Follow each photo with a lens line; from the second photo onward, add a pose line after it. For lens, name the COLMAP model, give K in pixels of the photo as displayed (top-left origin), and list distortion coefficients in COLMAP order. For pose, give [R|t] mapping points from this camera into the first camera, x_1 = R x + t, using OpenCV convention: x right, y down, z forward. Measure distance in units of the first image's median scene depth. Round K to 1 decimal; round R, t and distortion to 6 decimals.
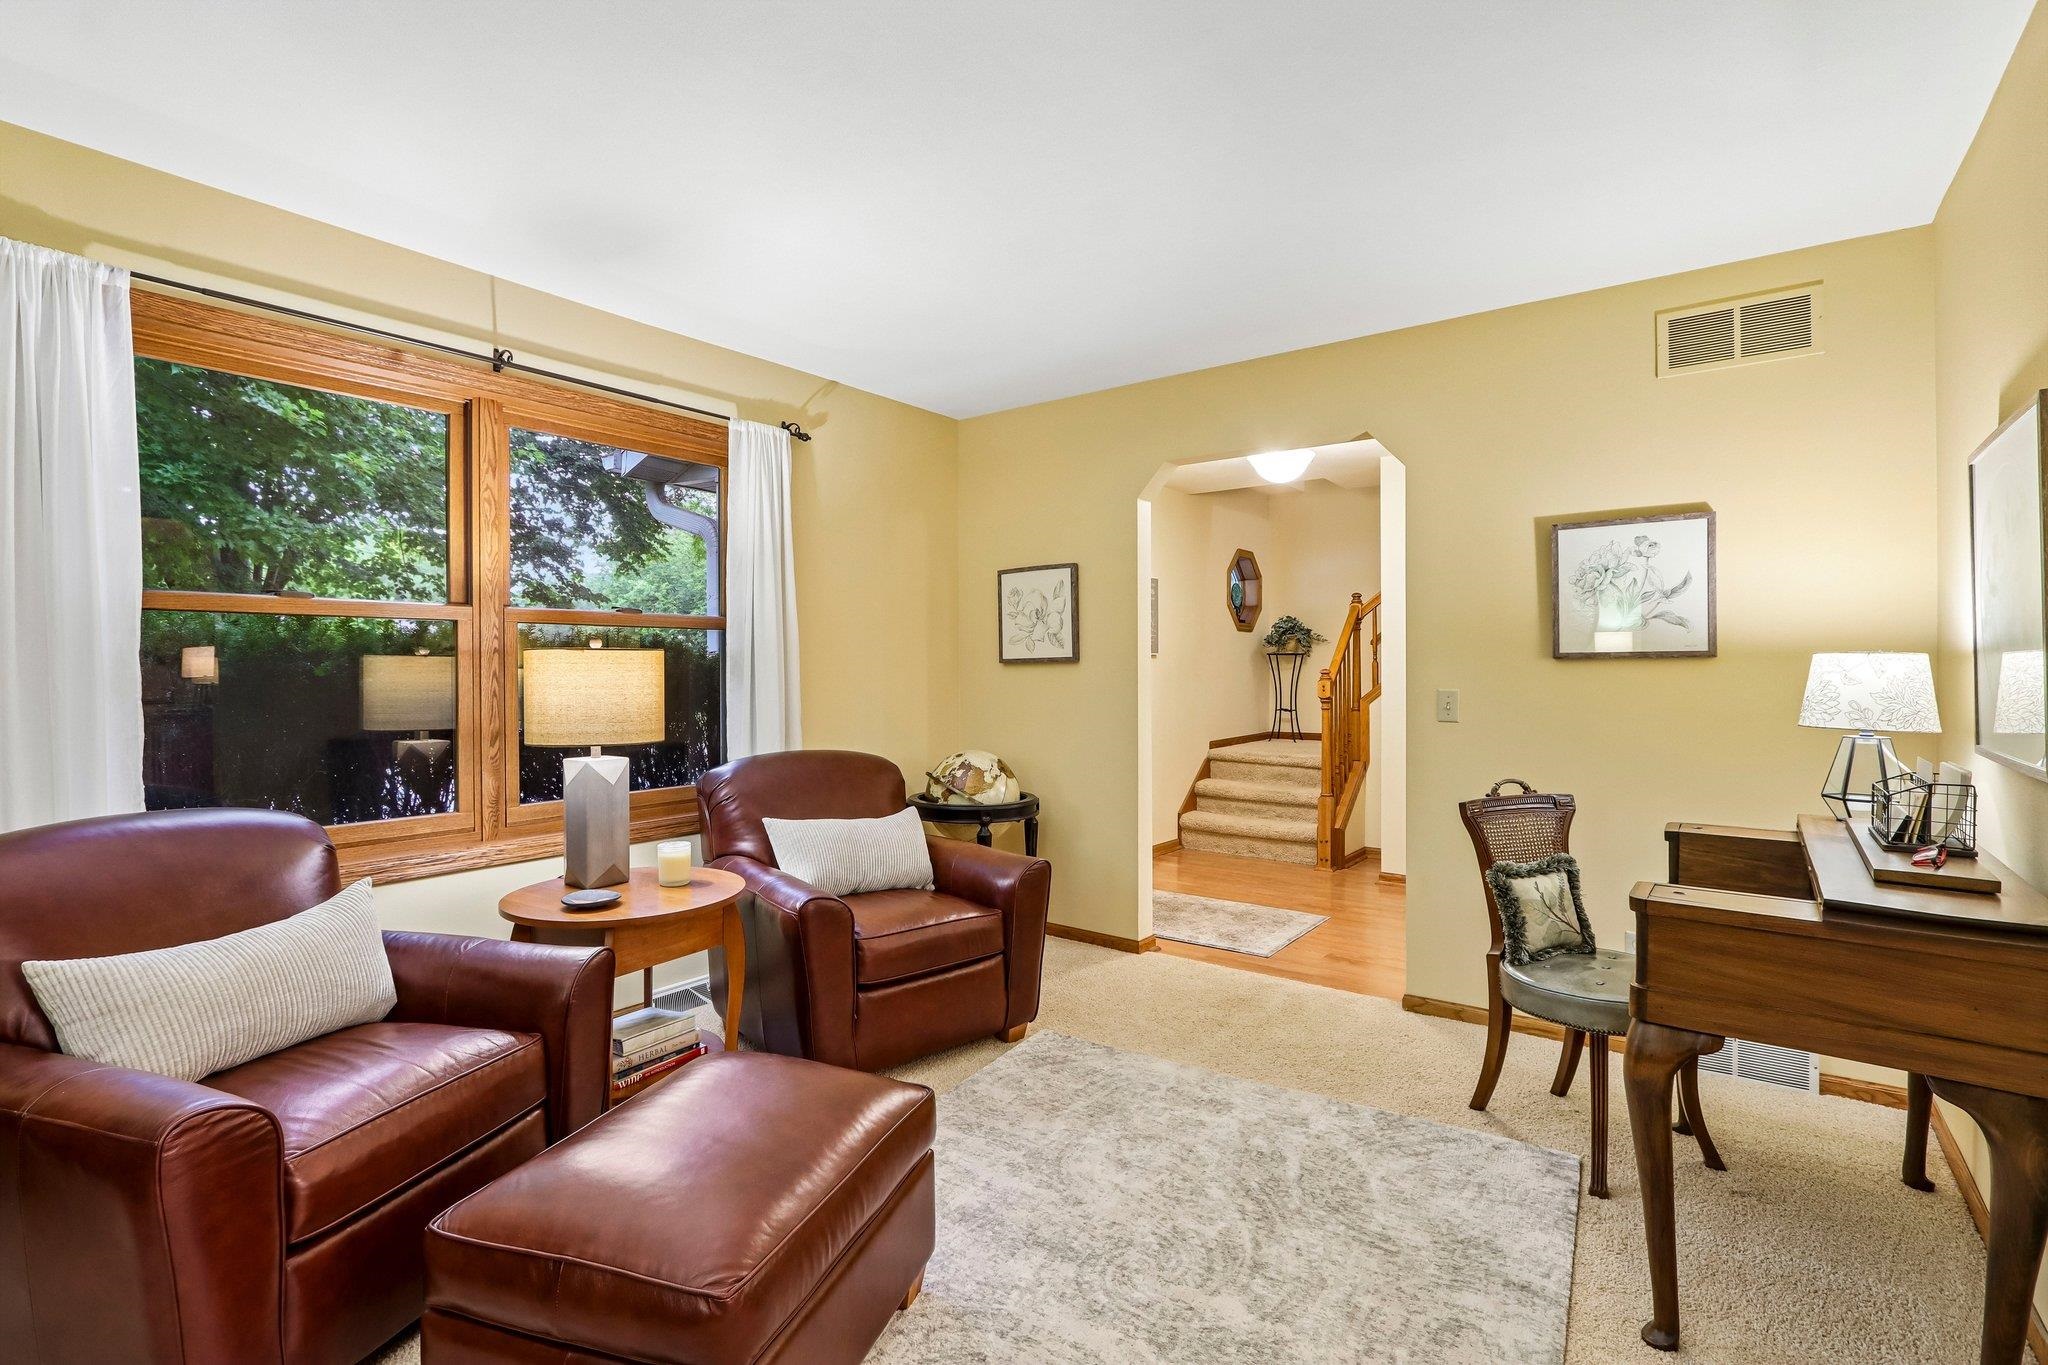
lens RADIAL K [[938.8, 0, 1015.6], [0, 938.8, 670.1], [0, 0, 1]] dist [-0.027456, 0.000479]
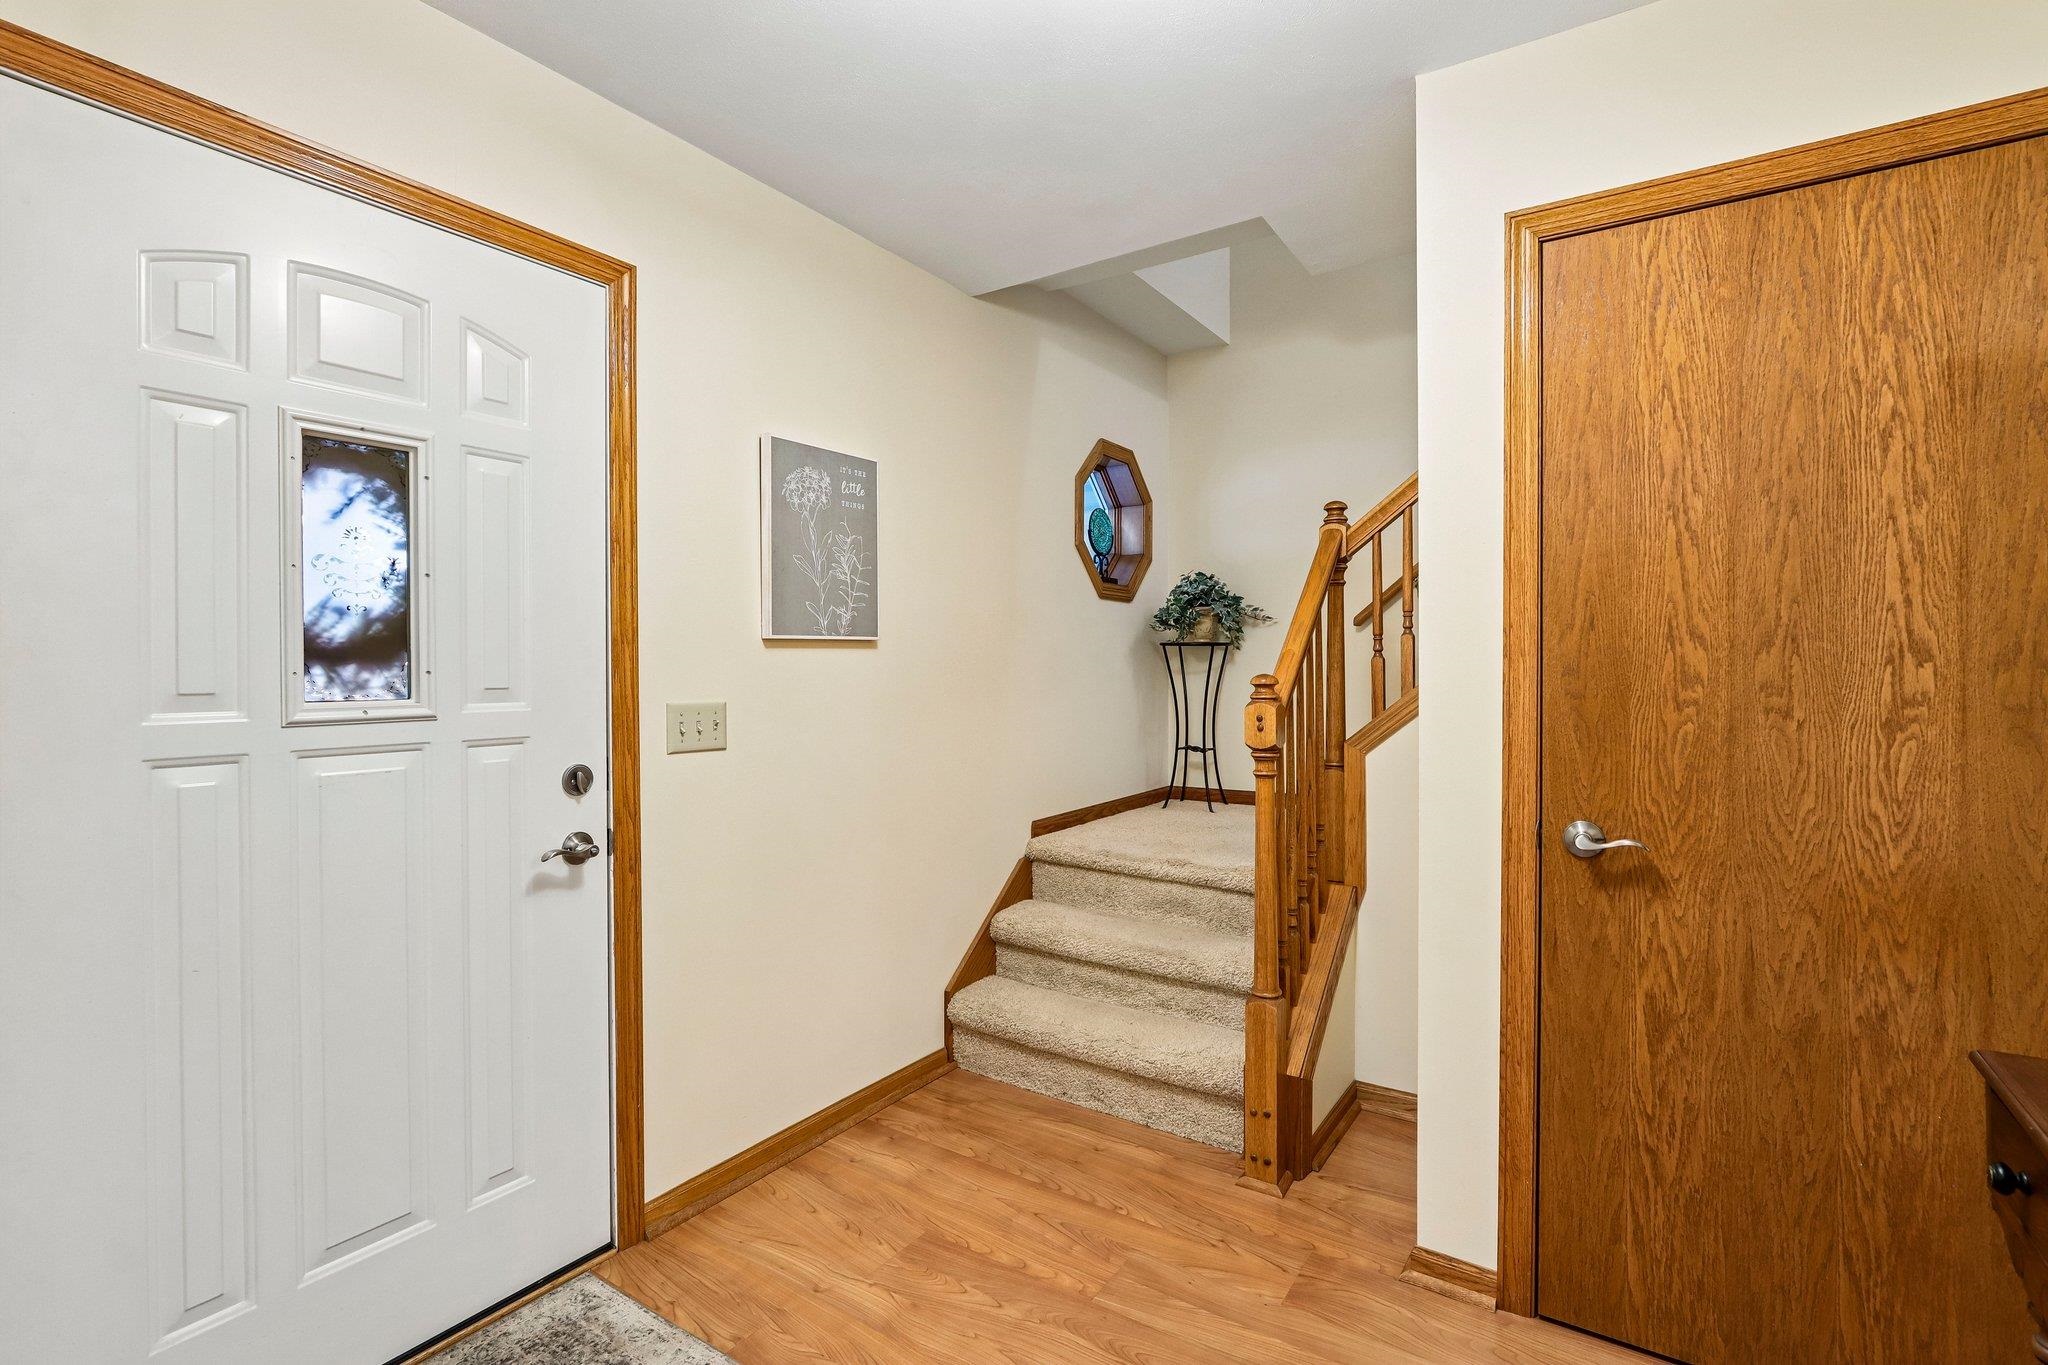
lens RADIAL K [[958.6, 0, 1024.0], [0, 958.6, 682.5], [0, 0, 1]] dist [0.000454, 0.000072]
pose [[0.997823, -0.001571, 0.065924, 0.177073], [0.000757, 0.999923, 0.012368, -0.002353], [-0.065939, -0.012292, 0.997748, 0.525699]]
